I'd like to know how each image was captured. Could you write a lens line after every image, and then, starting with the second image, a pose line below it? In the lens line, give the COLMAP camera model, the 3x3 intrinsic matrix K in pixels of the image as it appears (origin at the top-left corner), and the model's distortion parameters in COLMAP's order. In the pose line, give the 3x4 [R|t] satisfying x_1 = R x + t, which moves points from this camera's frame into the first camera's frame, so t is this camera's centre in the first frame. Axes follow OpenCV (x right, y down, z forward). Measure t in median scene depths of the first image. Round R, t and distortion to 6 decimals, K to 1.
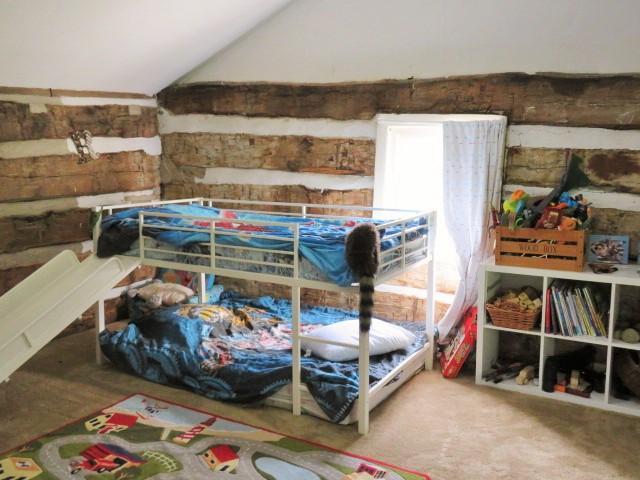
lens RADIAL K [[545.8, 0, 320.0], [0, 545.8, 240.0], [0, 0, 1]] dist [-0.000929, 0.005366]
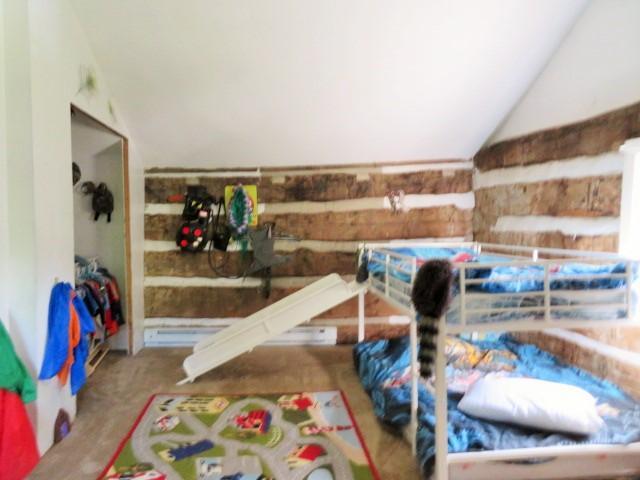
lens RADIAL K [[433.6, 0, 320.0], [0, 433.6, 240.0], [0, 0, 1]] dist [0.001746, 0.002178]
pose [[0.615065, 0.016120, -0.788312, 0.308835], [-0.102150, 0.992994, -0.059395, 0.001423], [0.781831, 0.117058, 0.612403, 0.234536]]
